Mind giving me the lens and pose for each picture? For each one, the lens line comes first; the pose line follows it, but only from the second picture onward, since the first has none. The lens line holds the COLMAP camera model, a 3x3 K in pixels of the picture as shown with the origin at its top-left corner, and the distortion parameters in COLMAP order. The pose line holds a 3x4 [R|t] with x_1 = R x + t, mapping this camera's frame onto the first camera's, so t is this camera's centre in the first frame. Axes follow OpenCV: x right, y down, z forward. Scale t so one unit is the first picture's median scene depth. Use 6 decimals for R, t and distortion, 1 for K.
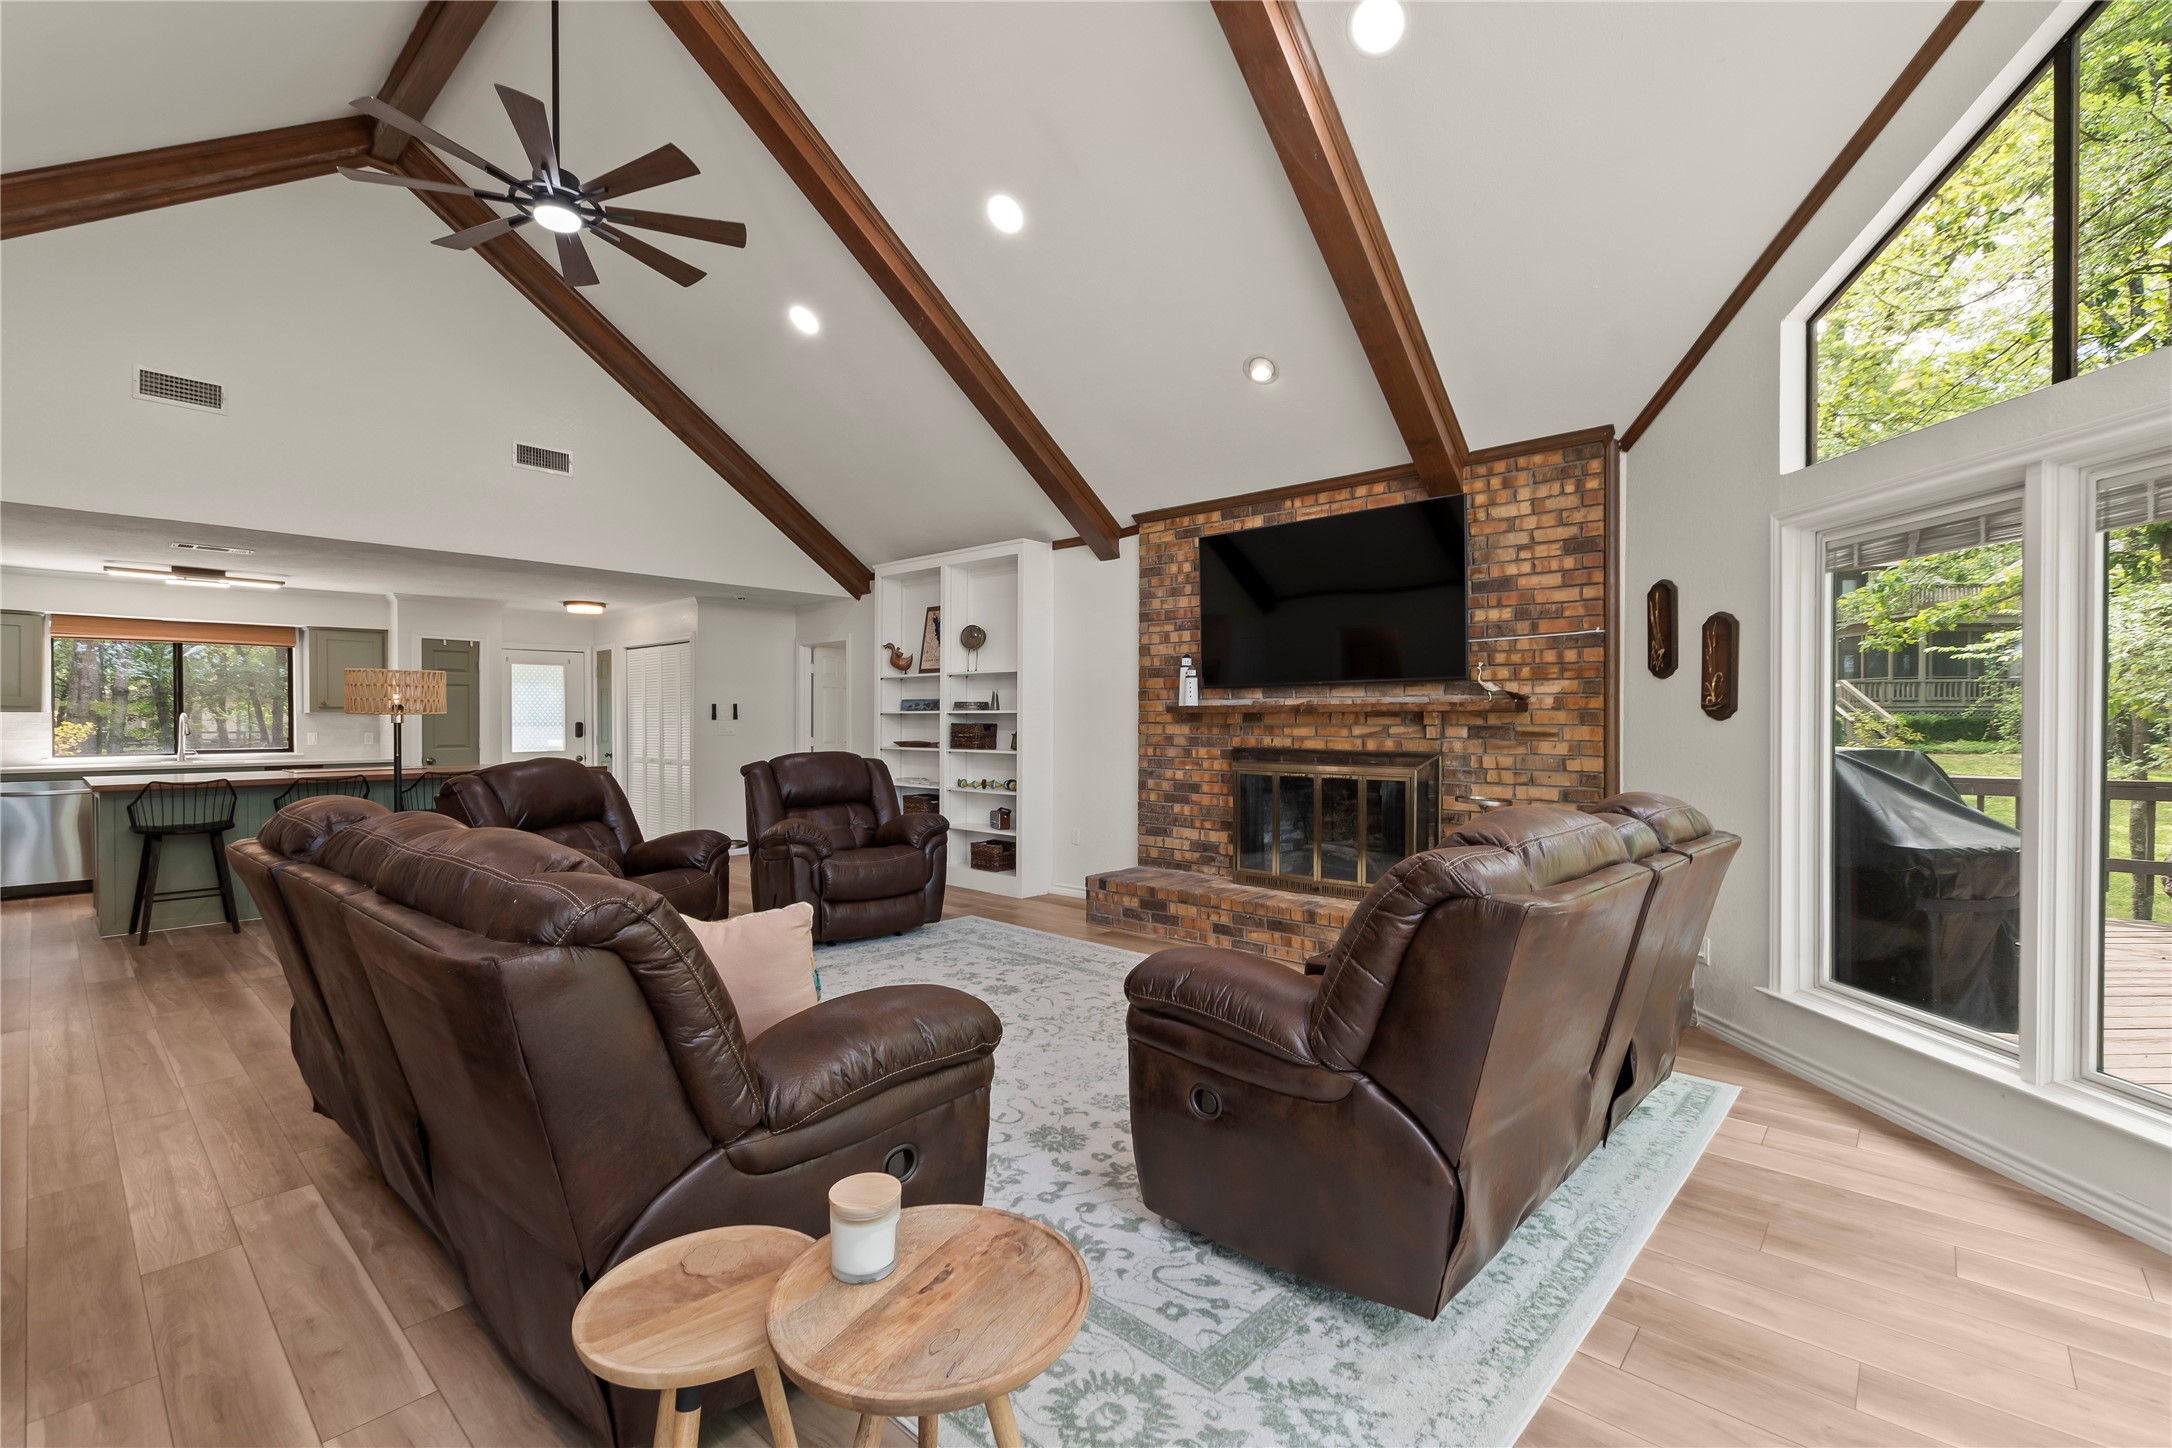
lens RADIAL K [[983.0, 0, 1089.8], [0, 983.0, 724.8], [0, 0, 1]] dist [0.002934, 0.000103]
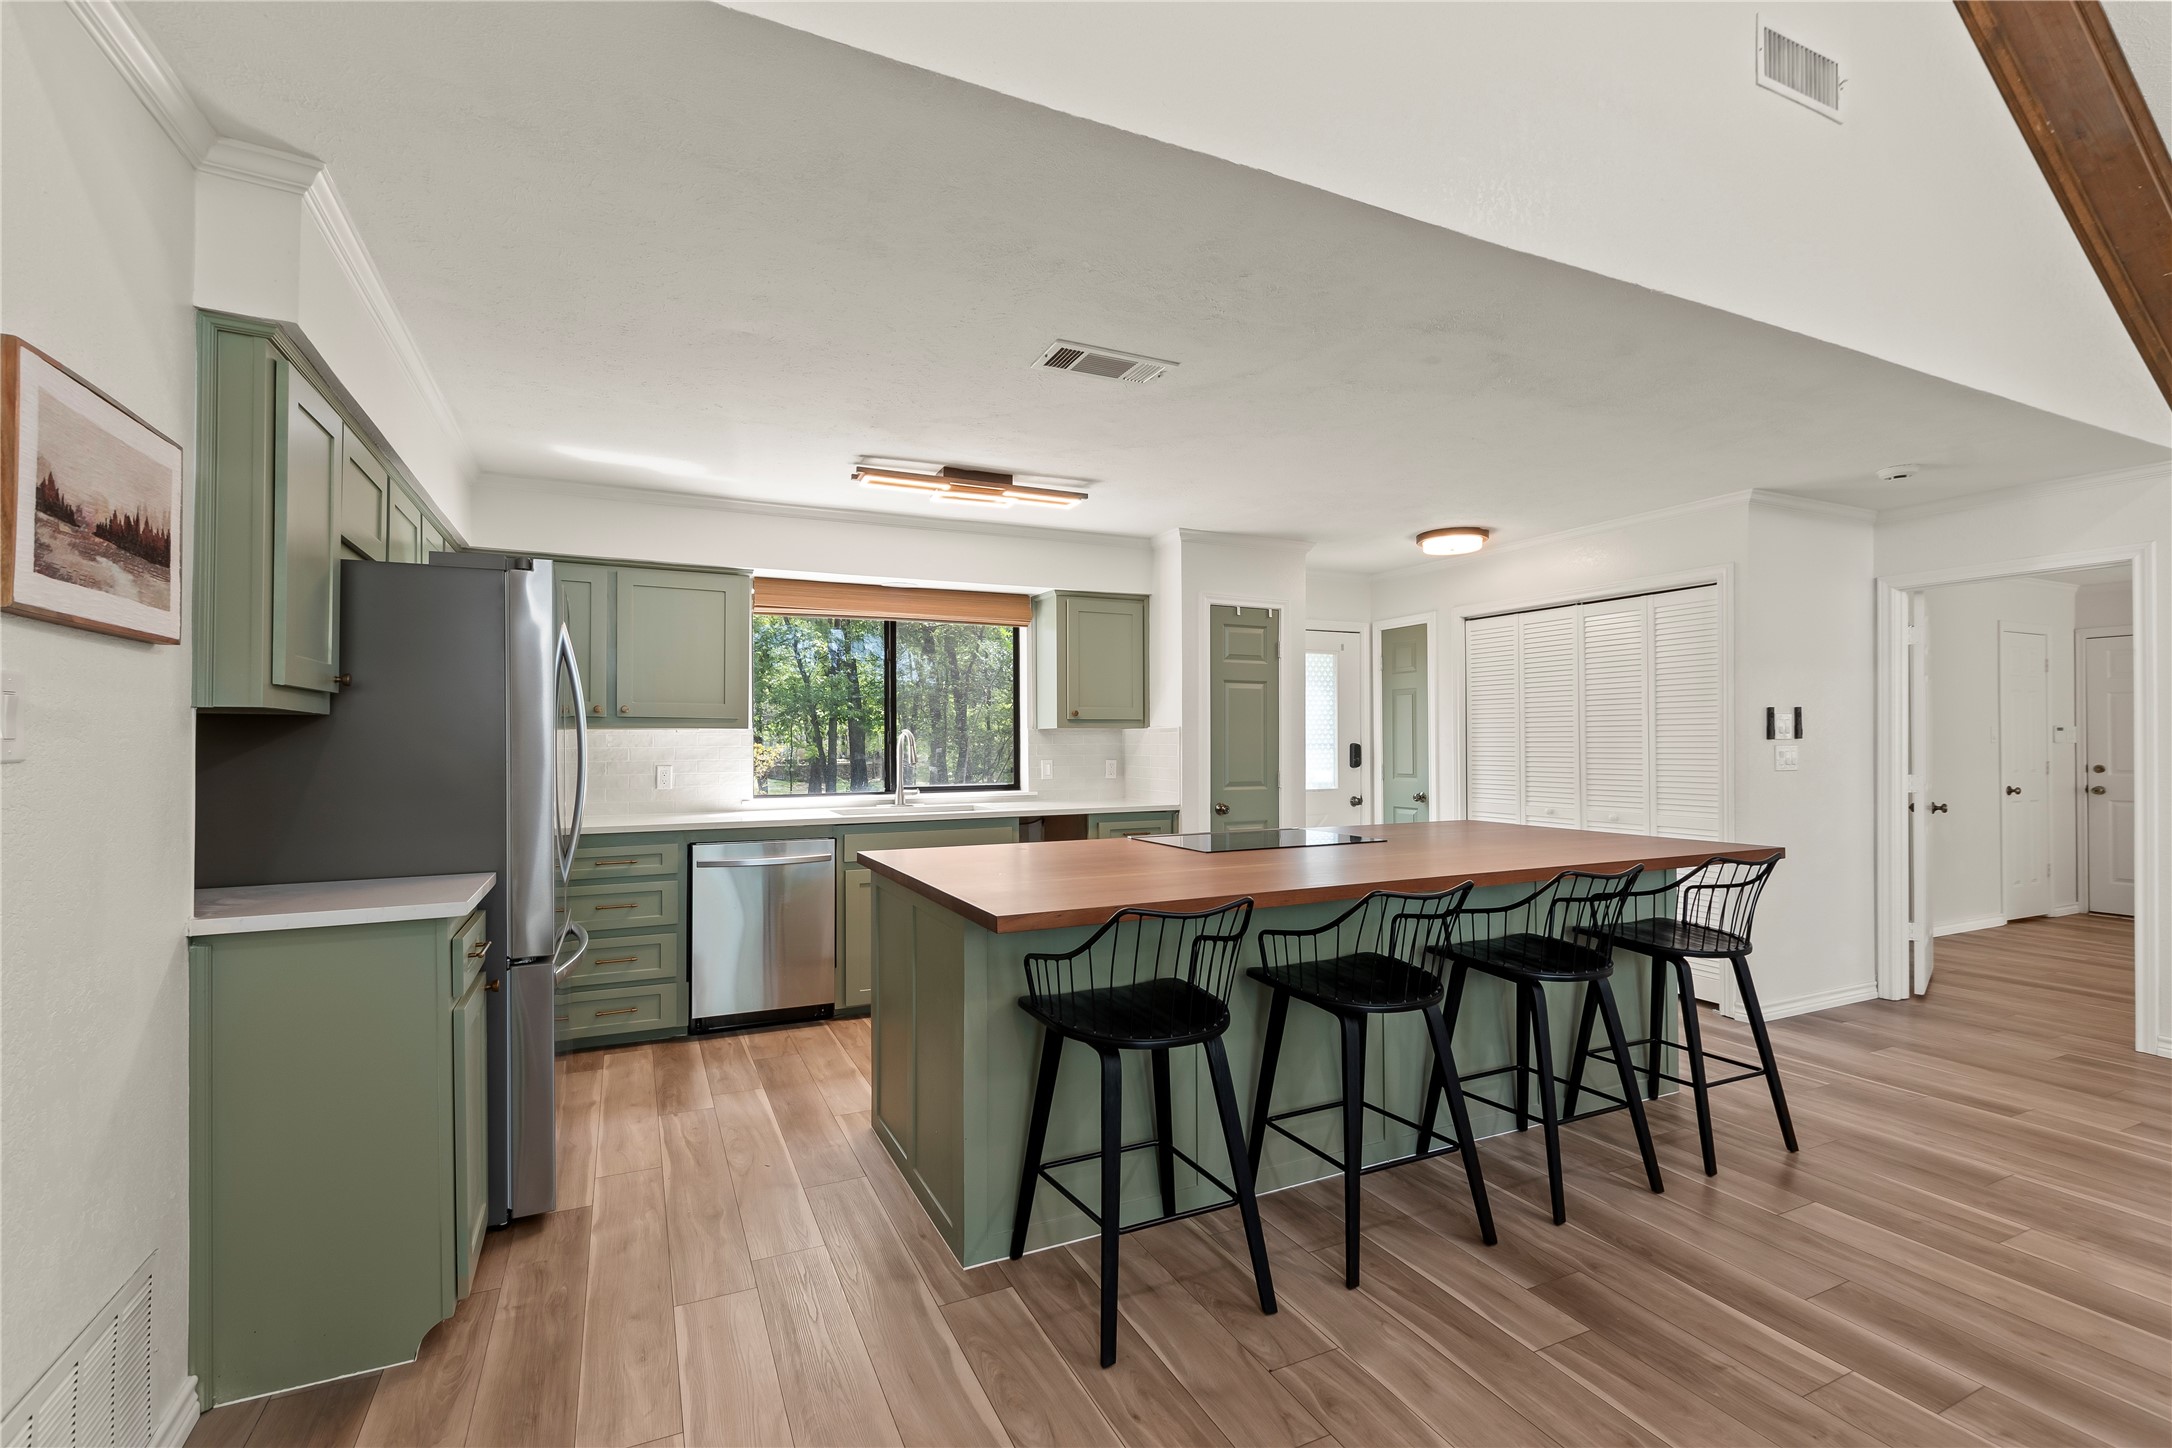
lens RADIAL K [[983.0, 0, 1088.3], [0, 983.0, 730.4], [0, 0, 1]] dist [0.002934, 0.000103]
pose [[0.925786, -0.003971, -0.378026, -0.512997], [-0.001573, 0.999896, -0.014355, -0.001818], [0.378044, 0.013885, 0.925684, 0.409411]]
